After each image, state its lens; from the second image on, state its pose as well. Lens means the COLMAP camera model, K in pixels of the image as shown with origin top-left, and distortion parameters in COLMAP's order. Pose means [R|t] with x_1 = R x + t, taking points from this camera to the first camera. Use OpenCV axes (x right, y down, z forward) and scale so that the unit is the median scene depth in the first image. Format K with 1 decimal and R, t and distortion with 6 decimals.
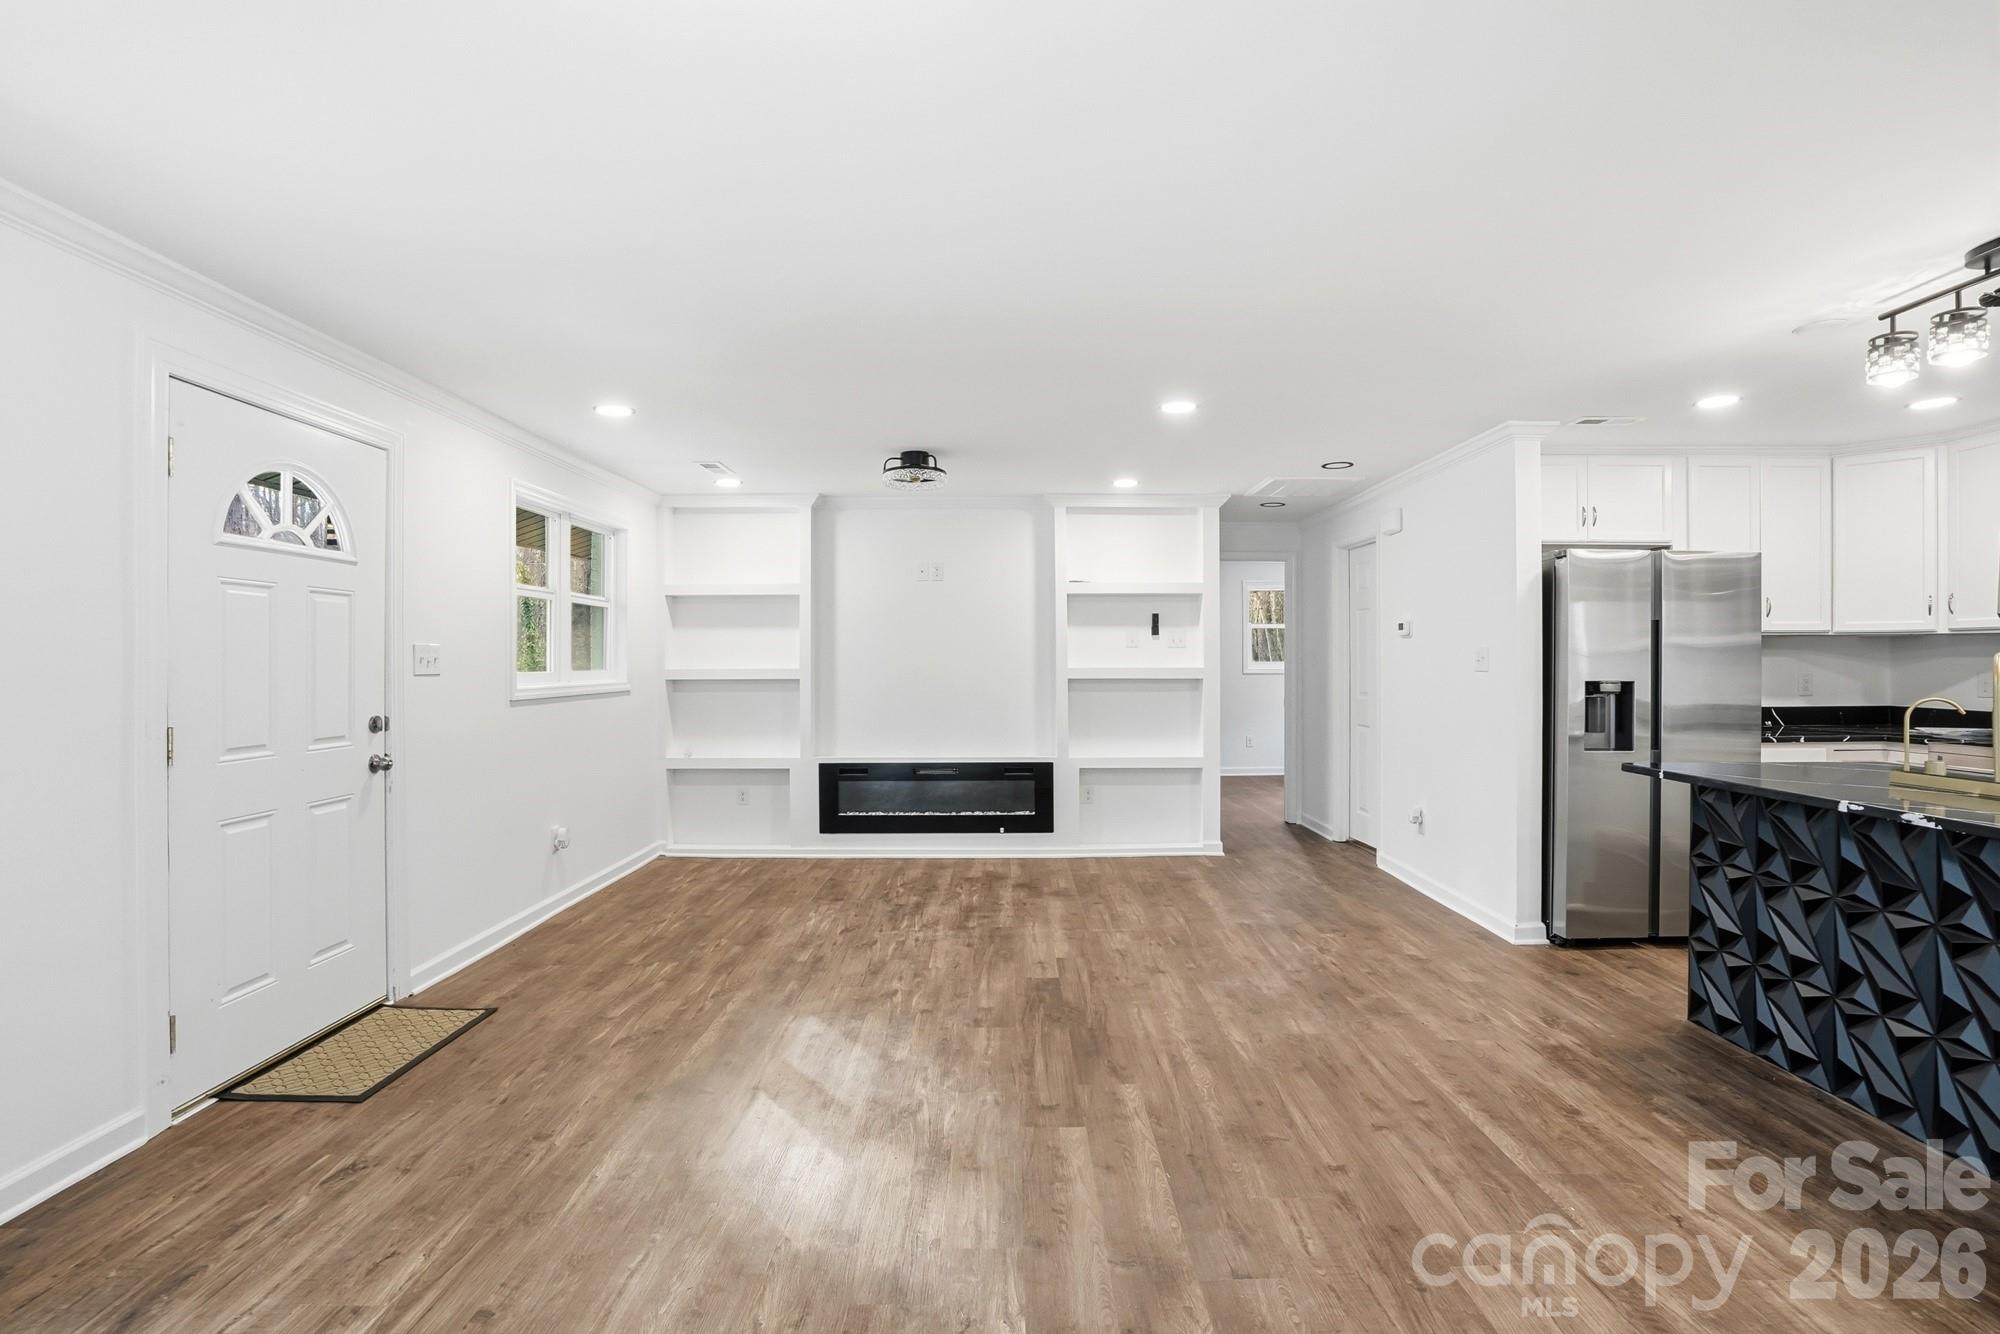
lens RADIAL K [[936.3, 0, 1006.4], [0, 936.3, 665.6], [0, 0, 1]] dist [-0.057546, 0.020612]
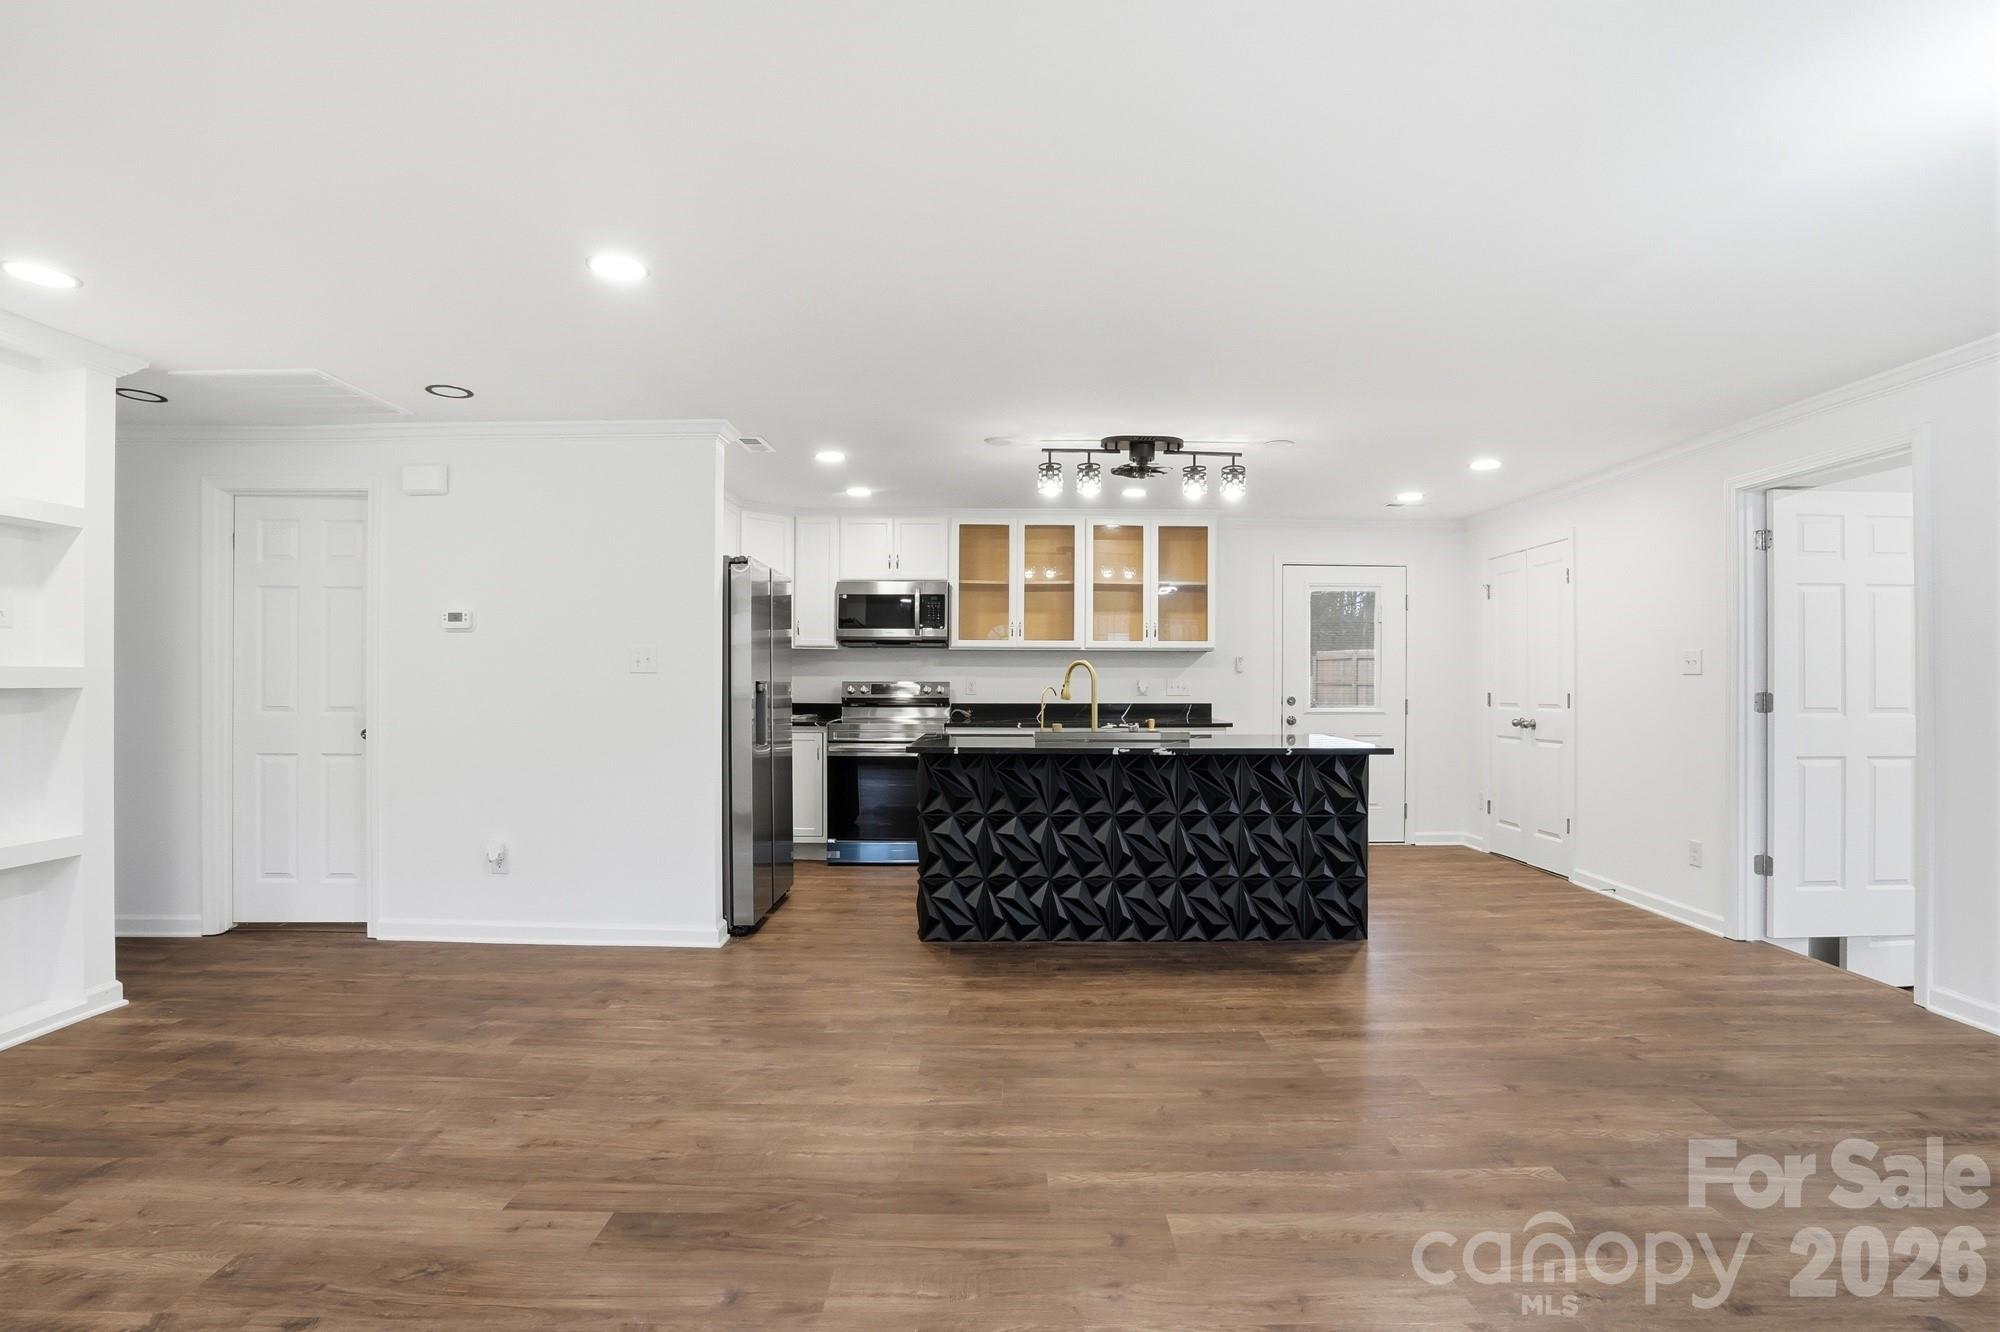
lens RADIAL K [[924.8, 0, 1001.2], [0, 924.8, 675.1], [0, 0, 1]] dist [-0.058907, 0.020528]
pose [[0.002383, 0.005263, 0.999983, -0.460630], [0.001528, 0.999985, -0.005267, 0.015895], [-0.999996, 0.001540, 0.002375, 0.730322]]
